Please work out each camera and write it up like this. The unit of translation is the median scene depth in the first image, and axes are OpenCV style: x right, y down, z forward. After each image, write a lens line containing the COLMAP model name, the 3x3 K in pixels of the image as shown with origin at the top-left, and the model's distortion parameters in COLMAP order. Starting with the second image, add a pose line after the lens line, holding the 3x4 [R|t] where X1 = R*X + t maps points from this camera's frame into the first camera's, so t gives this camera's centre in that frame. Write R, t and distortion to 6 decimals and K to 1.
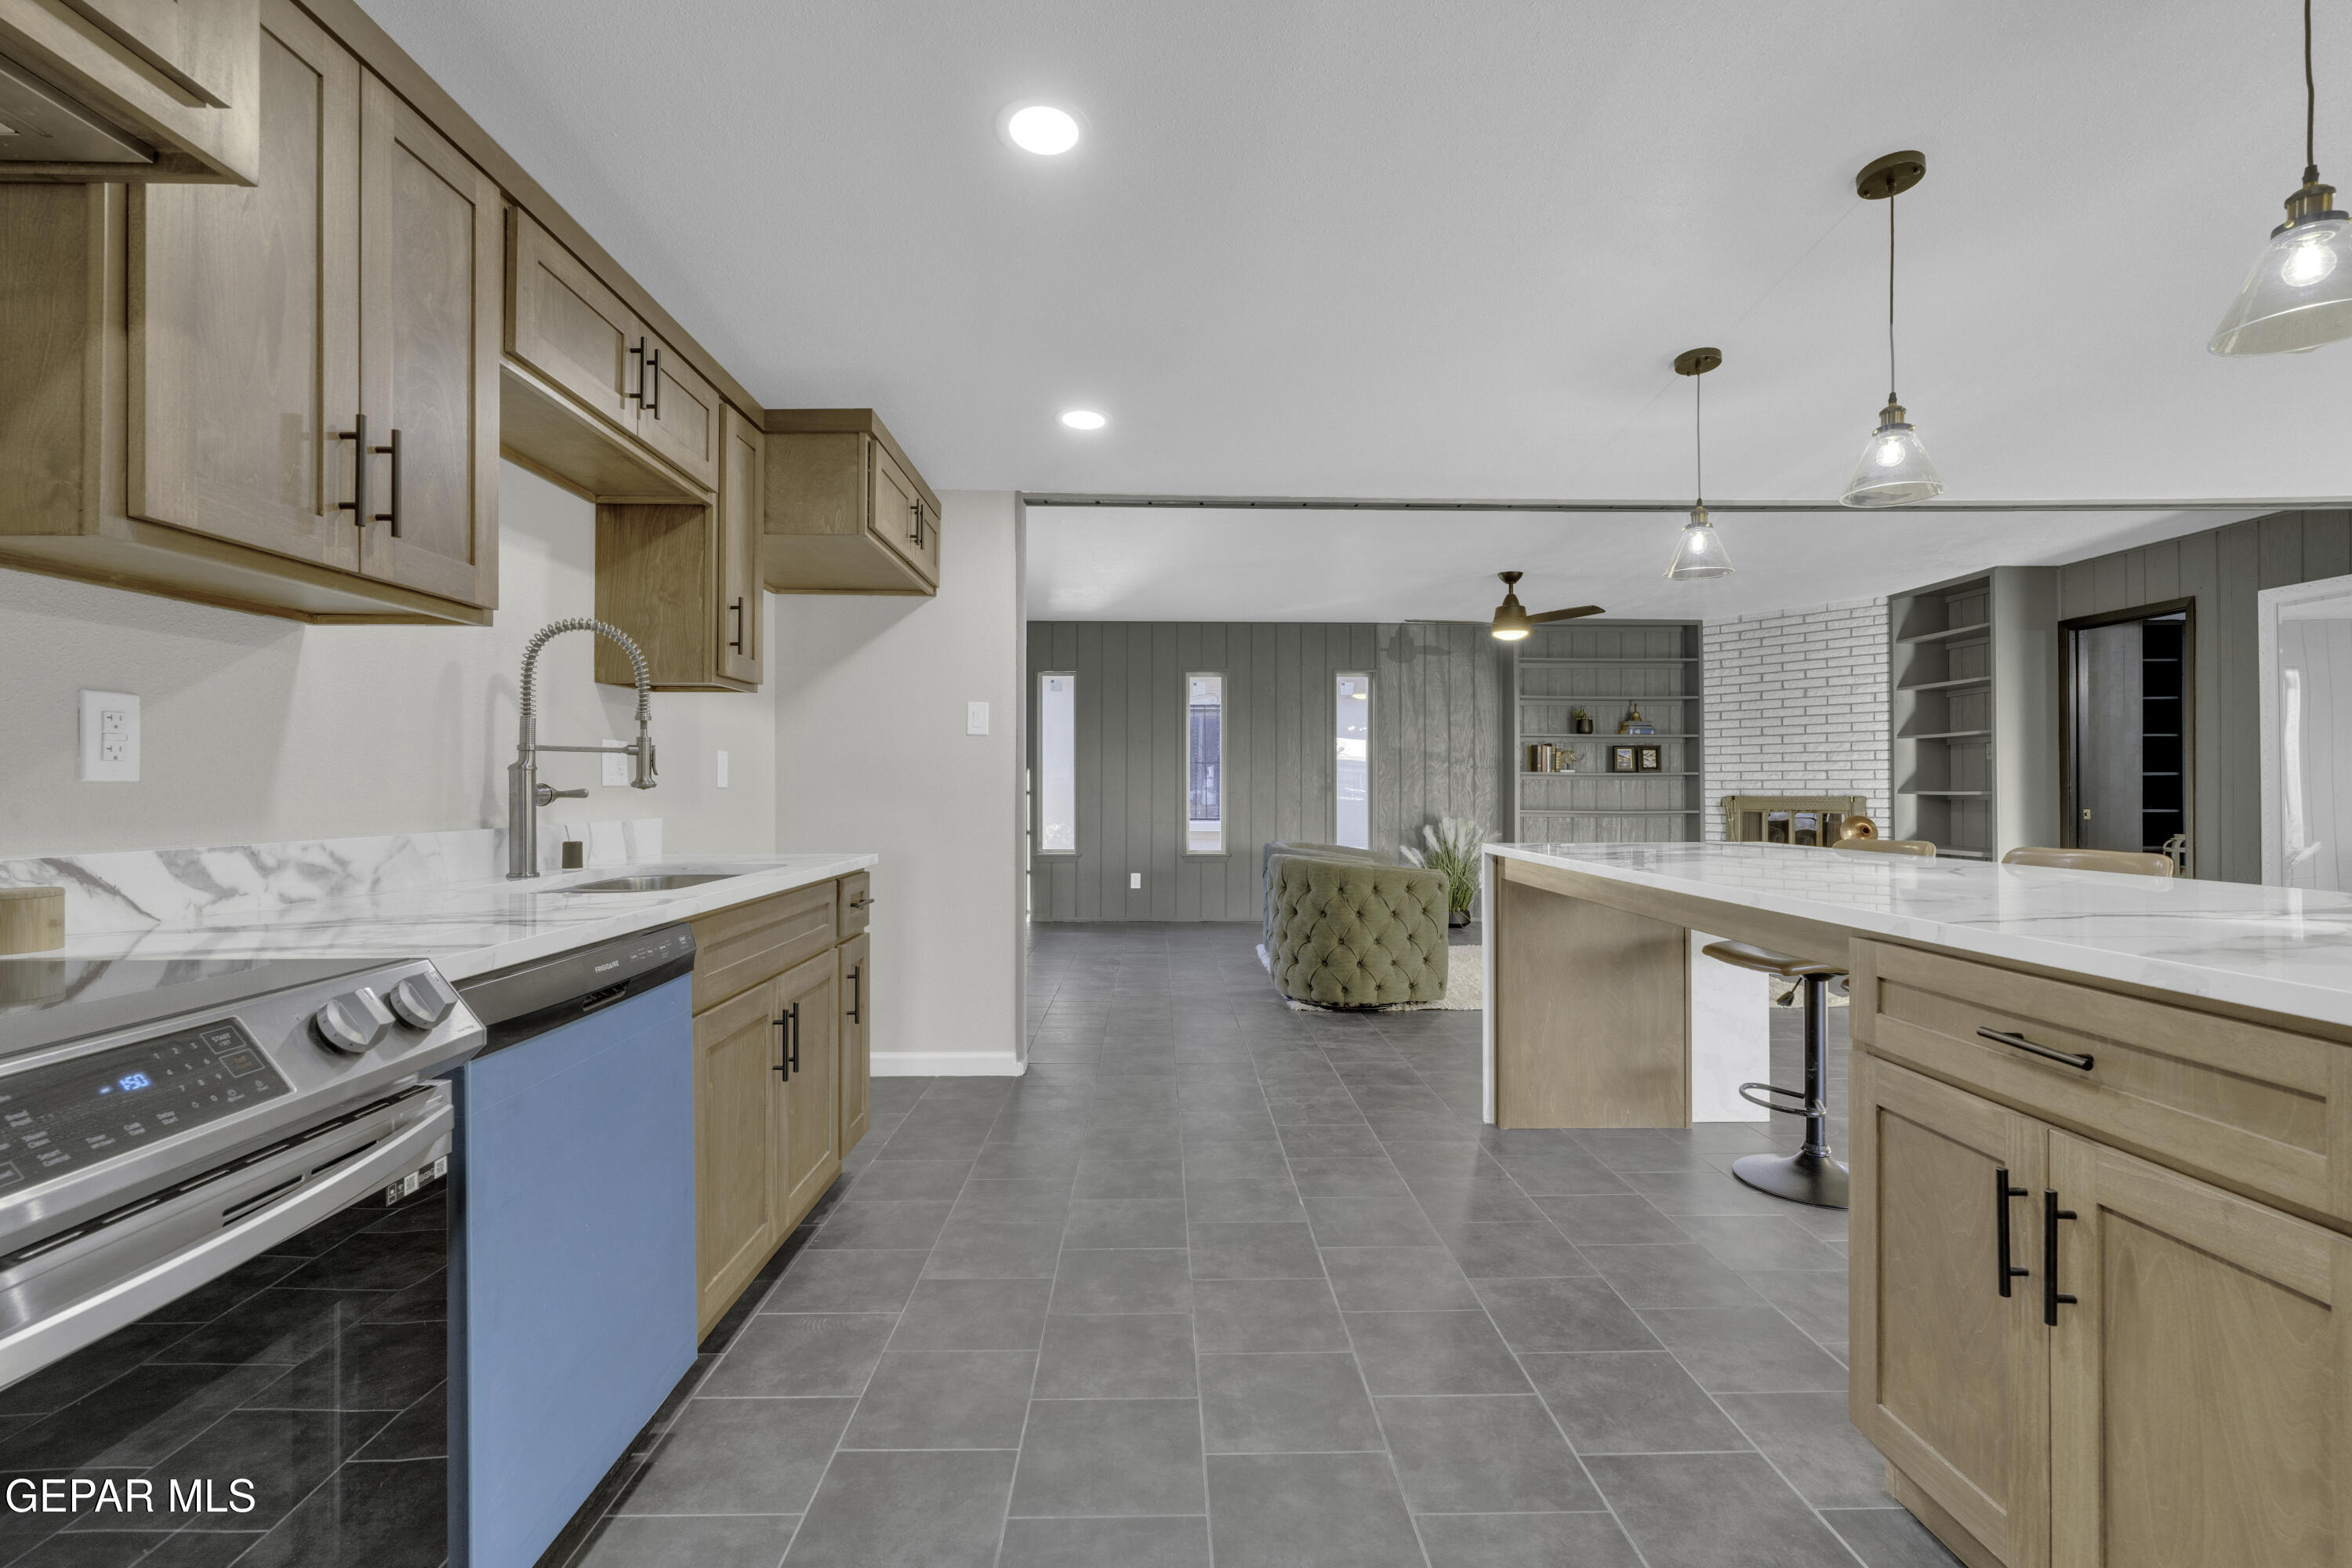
lens RADIAL K [[1049.3, 0, 1157.7], [0, 1049.3, 782.8], [0, 0, 1]] dist [-0.008648, 0.002732]
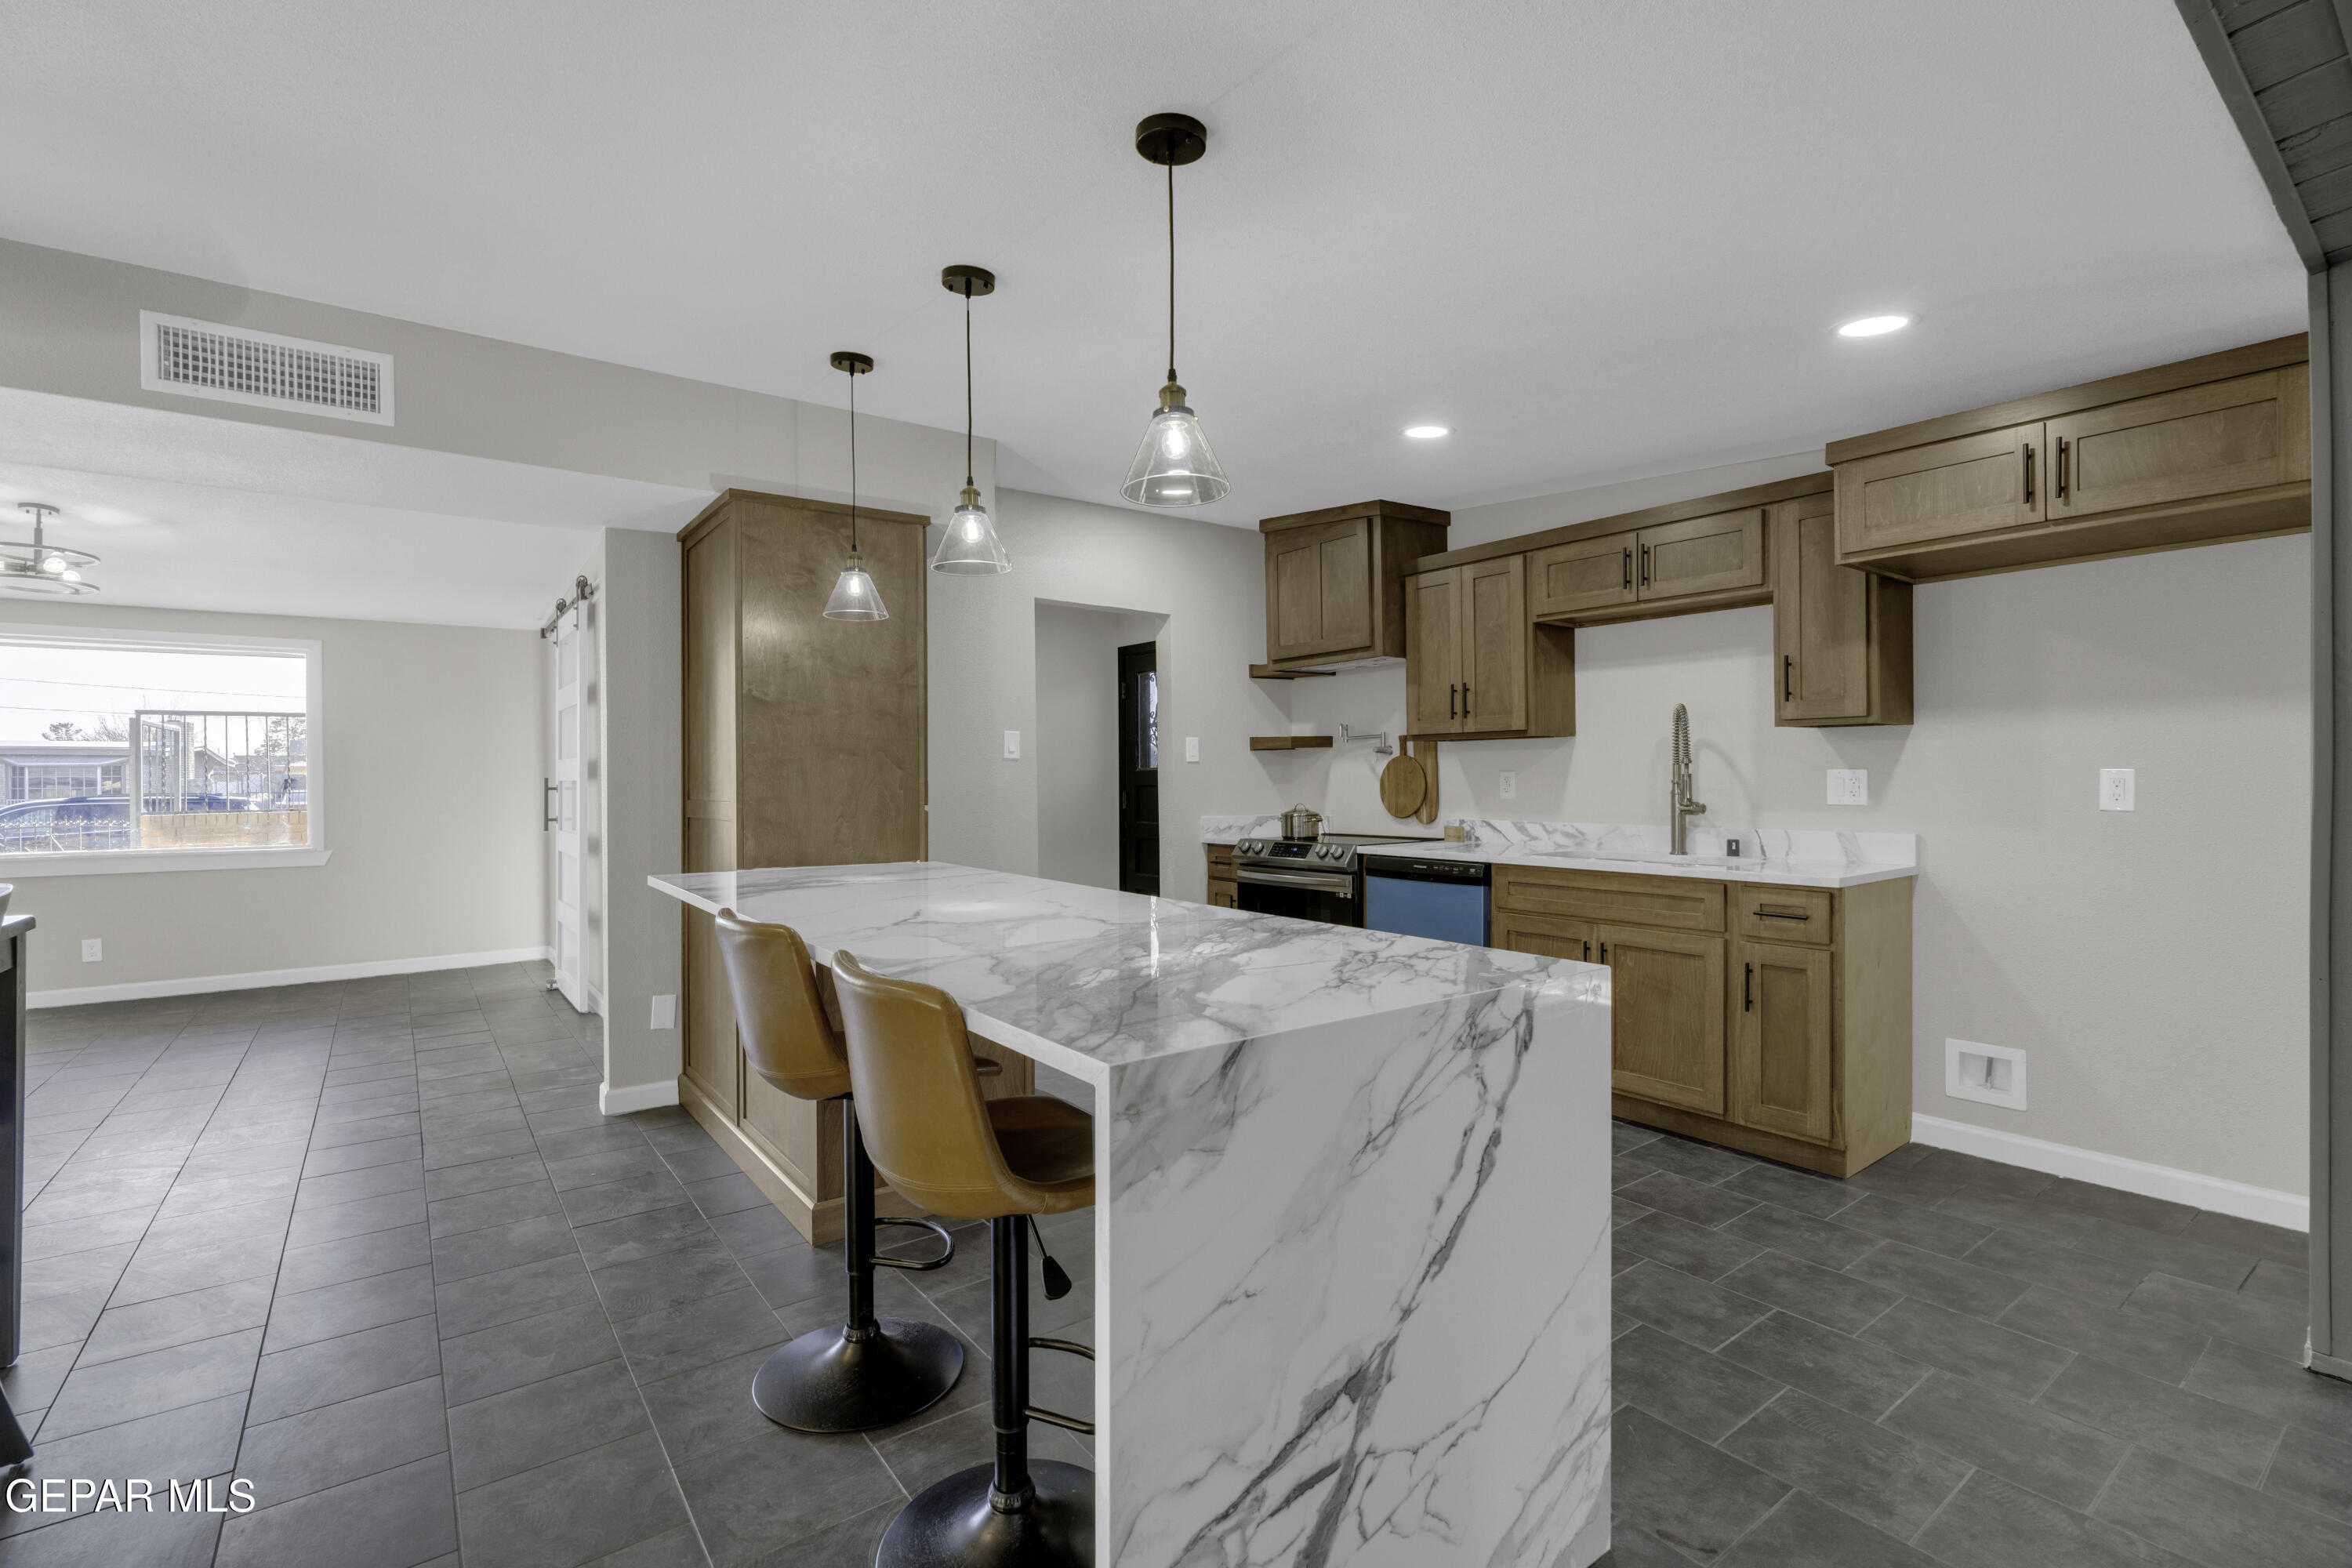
lens RADIAL K [[1049.3, 0, 1175.5], [0, 1049.3, 780.9], [0, 0, 1]] dist [-0.008648, 0.002732]
pose [[-0.802671, 0.008911, -0.596355, 1.091799], [0.010538, 0.999944, 0.000758, -0.043168], [0.596329, -0.005676, -0.802720, 1.844150]]
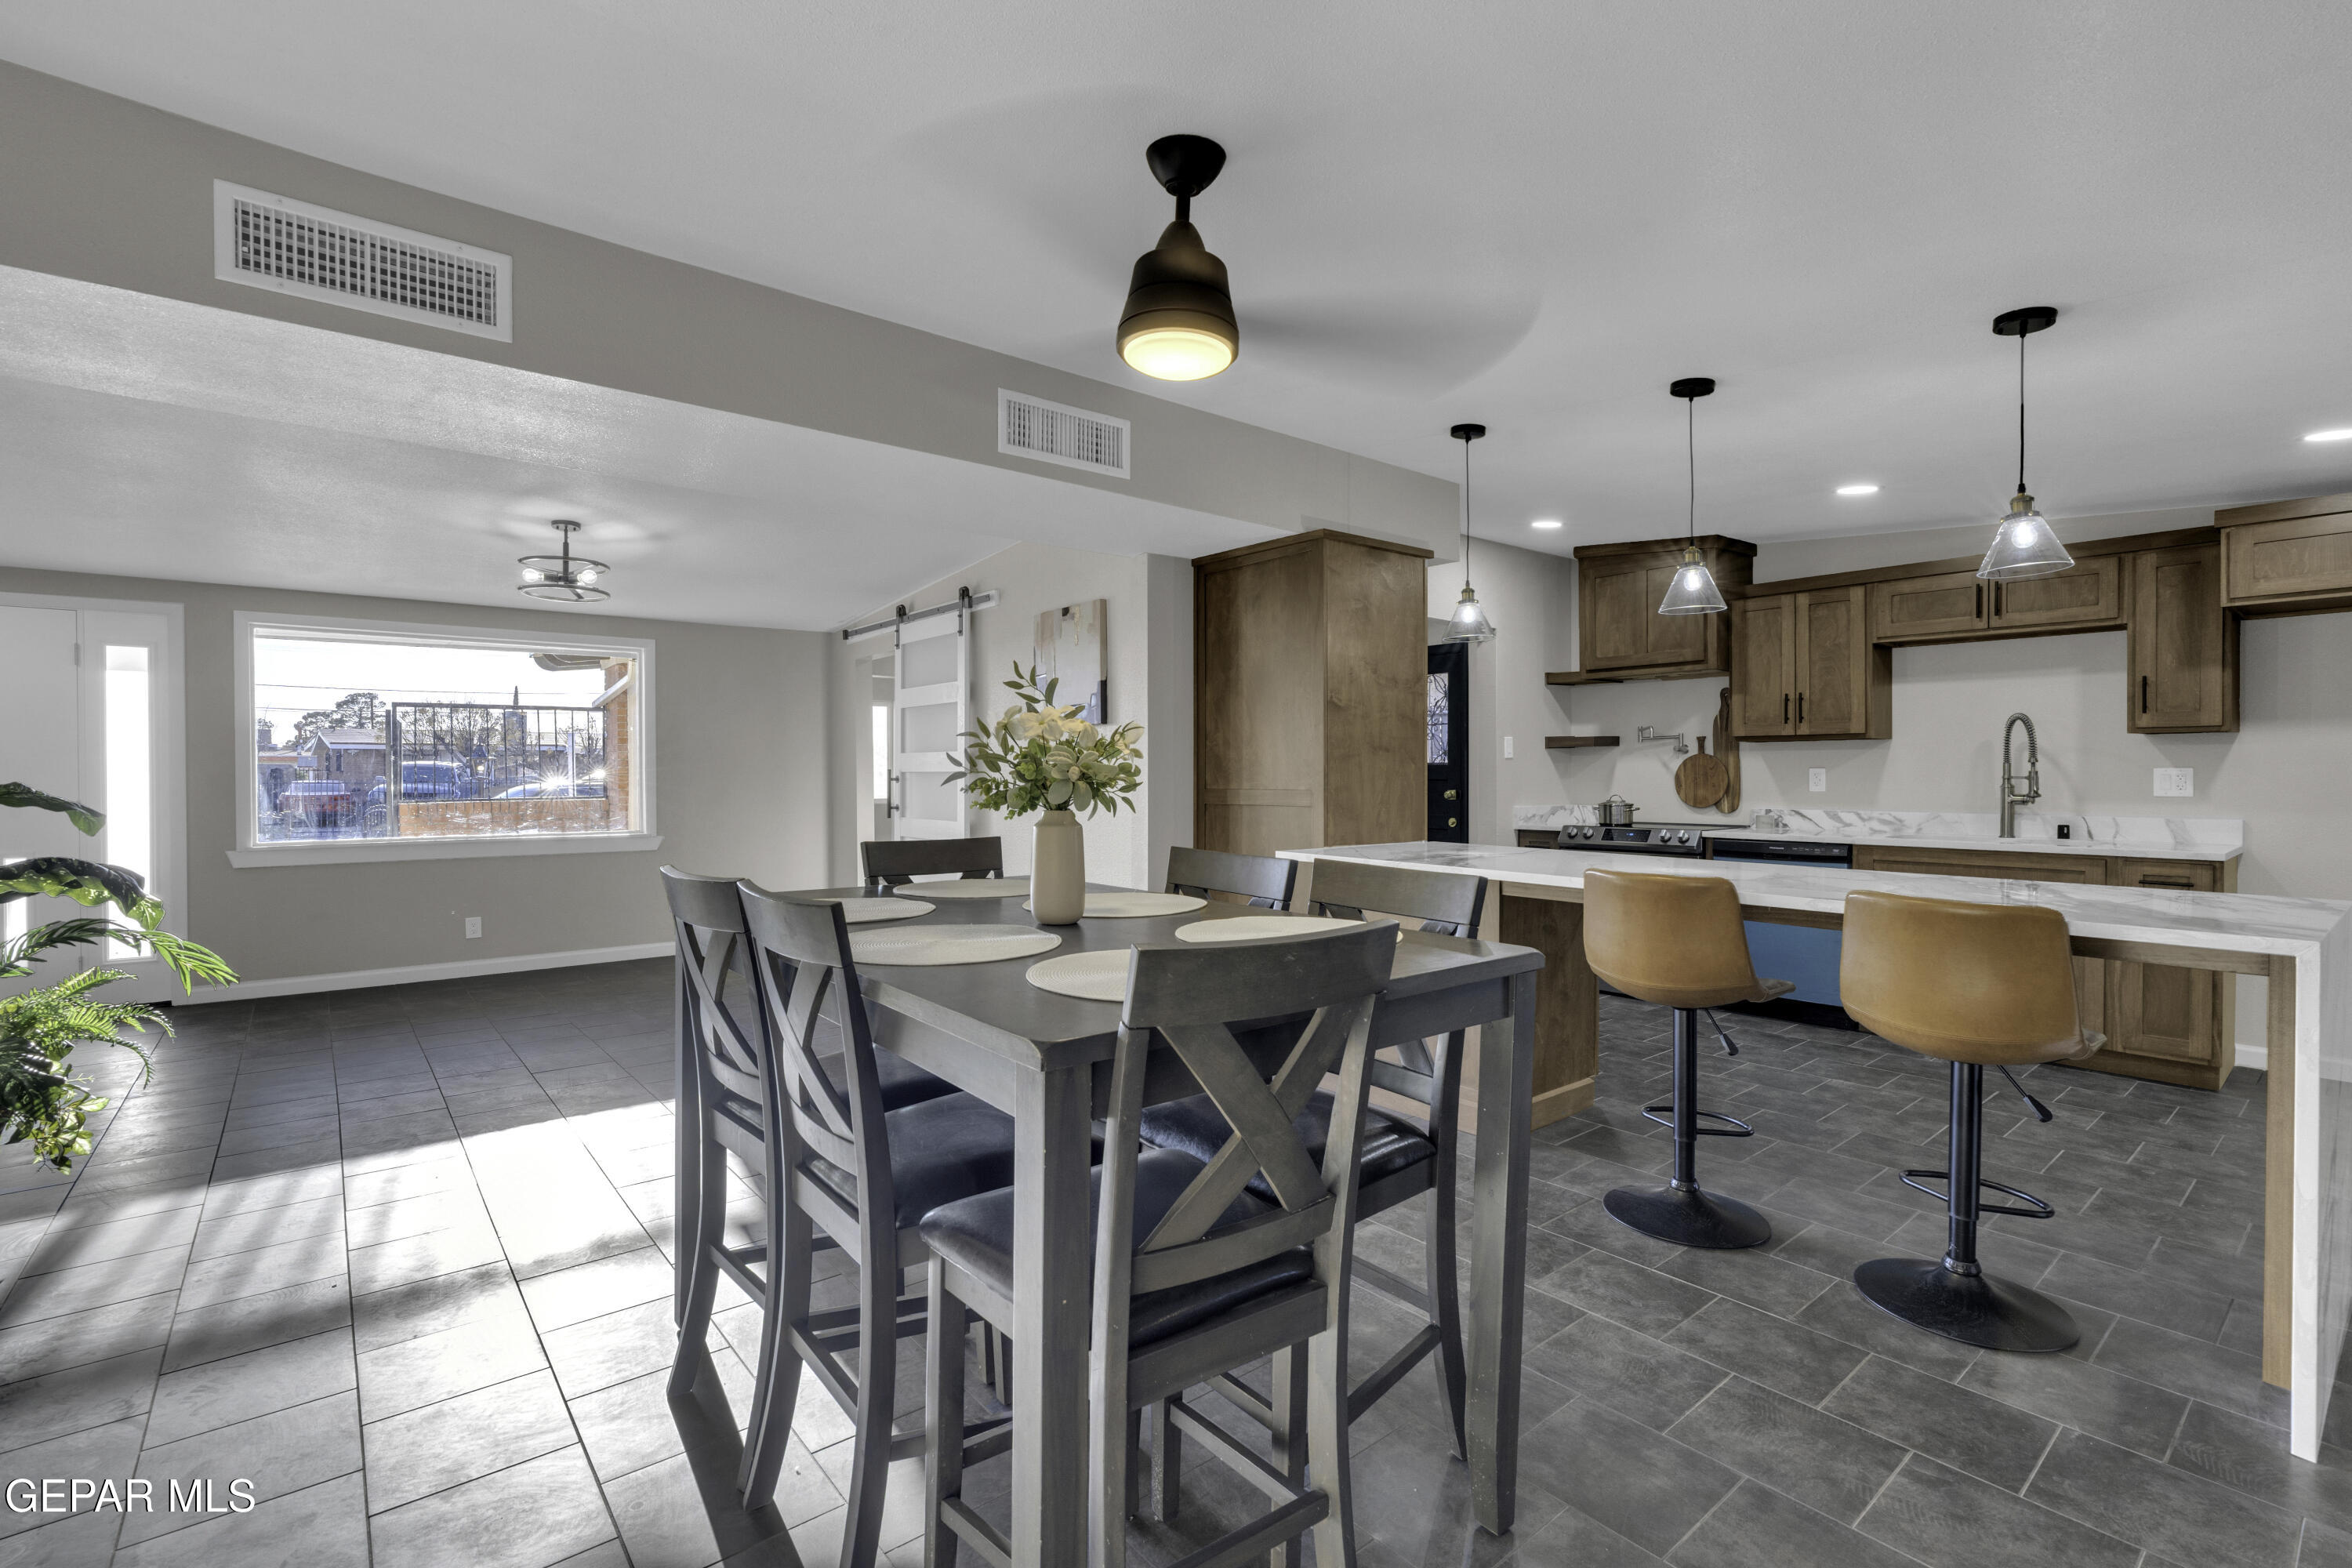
lens RADIAL K [[1049.3, 0, 1178.1], [0, 1049.3, 779.9], [0, 0, 1]] dist [-0.008648, 0.002732]
pose [[-0.773623, 0.007530, -0.633601, 1.980377], [0.005890, 0.999972, 0.004693, -0.046247], [0.633618, -0.000101, -0.773646, 1.519123]]
